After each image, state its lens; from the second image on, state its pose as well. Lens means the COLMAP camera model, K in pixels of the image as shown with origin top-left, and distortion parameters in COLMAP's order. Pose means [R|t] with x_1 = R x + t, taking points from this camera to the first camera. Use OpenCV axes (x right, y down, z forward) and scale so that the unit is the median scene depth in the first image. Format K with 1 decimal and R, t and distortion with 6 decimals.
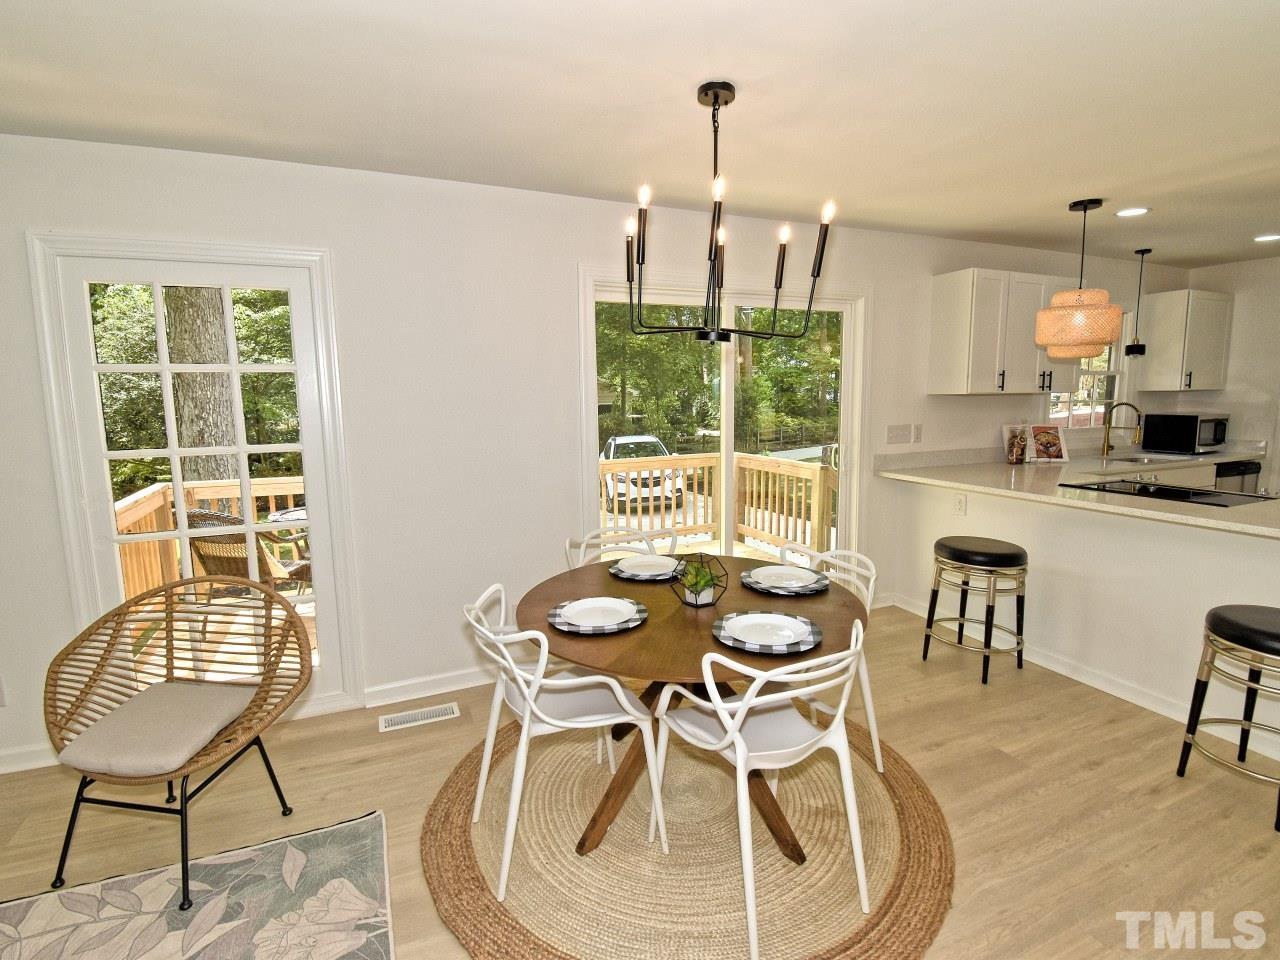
lens RADIAL K [[636.7, 0, 644.4], [0, 636.7, 477.9], [0, 0, 1]] dist [0.023482, -0.027881]
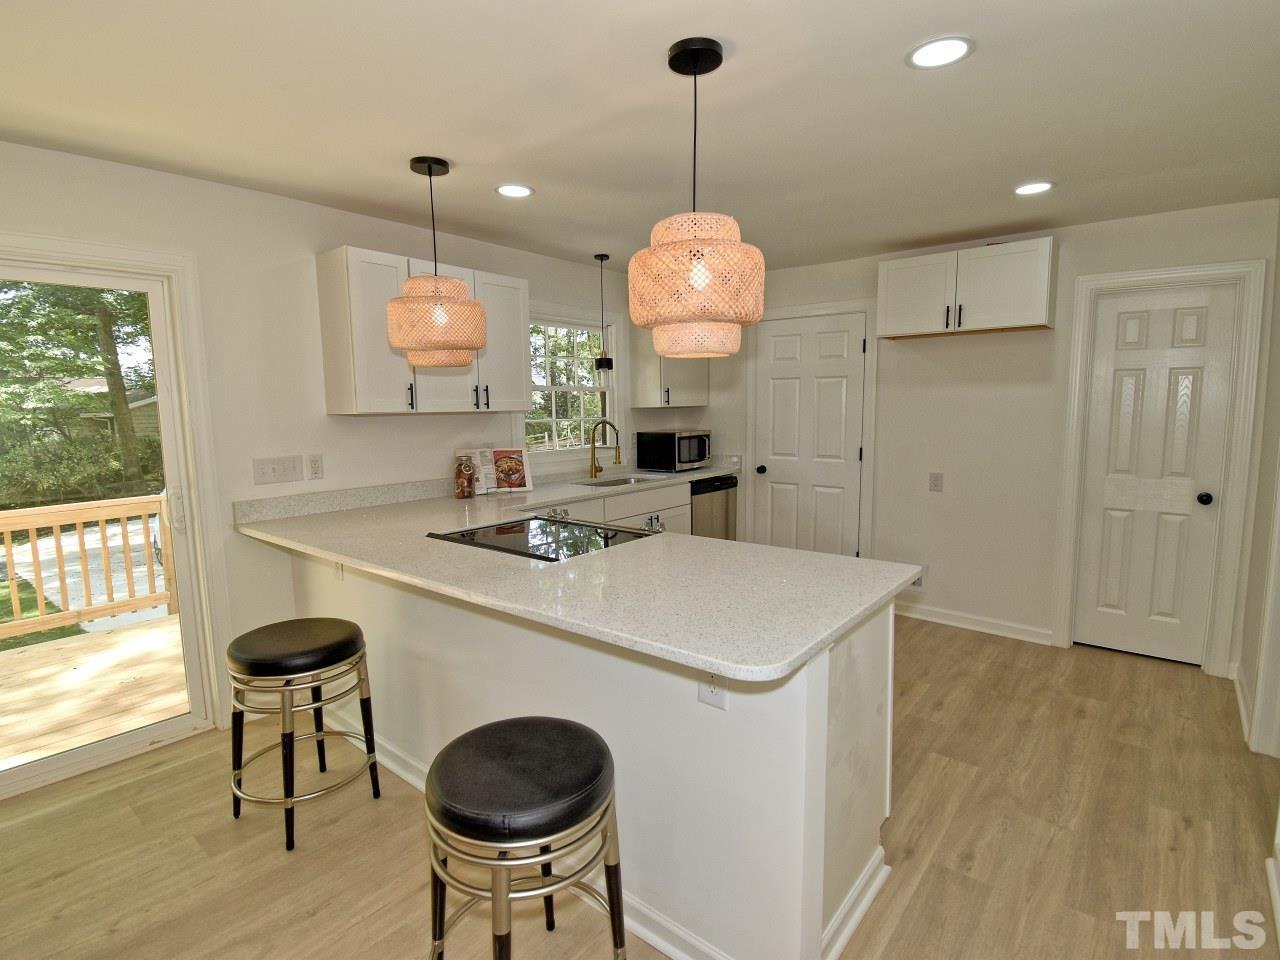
lens RADIAL K [[636.7, 0, 644.4], [0, 636.7, 477.9], [0, 0, 1]] dist [0.023482, -0.027881]
pose [[0.893615, -0.053190, 0.445672, 0.414905], [0.063825, 0.997922, -0.008875, -0.024842], [-0.444273, 0.036375, 0.895153, 0.161948]]
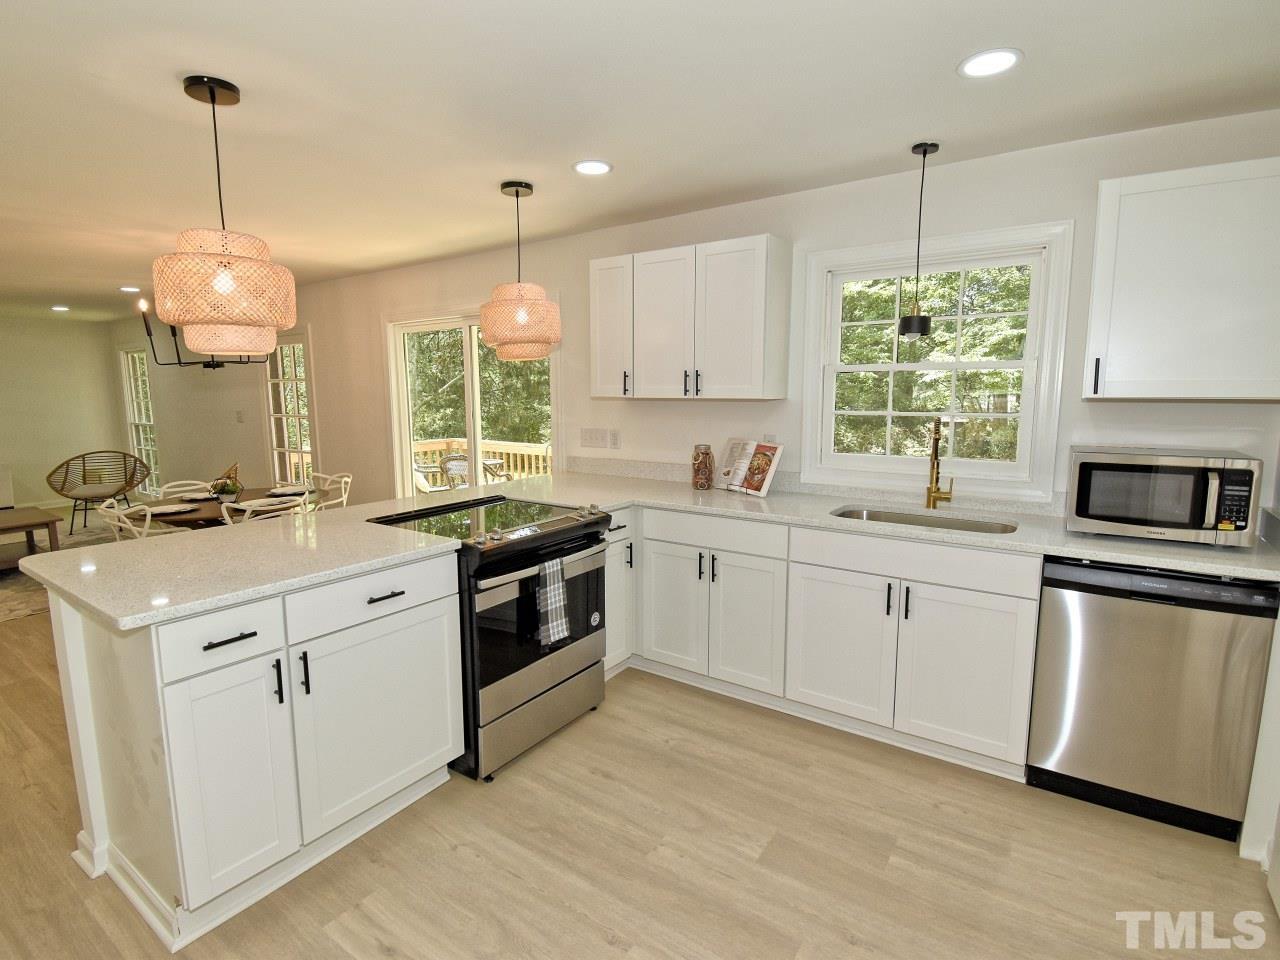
lens RADIAL K [[636.7, 0, 644.4], [0, 636.7, 477.9], [0, 0, 1]] dist [0.023482, -0.027881]
pose [[0.521279, 0.125077, -0.844171, 1.177939], [-0.116447, 0.990374, 0.074833, -0.083378], [0.845404, 0.059292, 0.530826, 0.517825]]
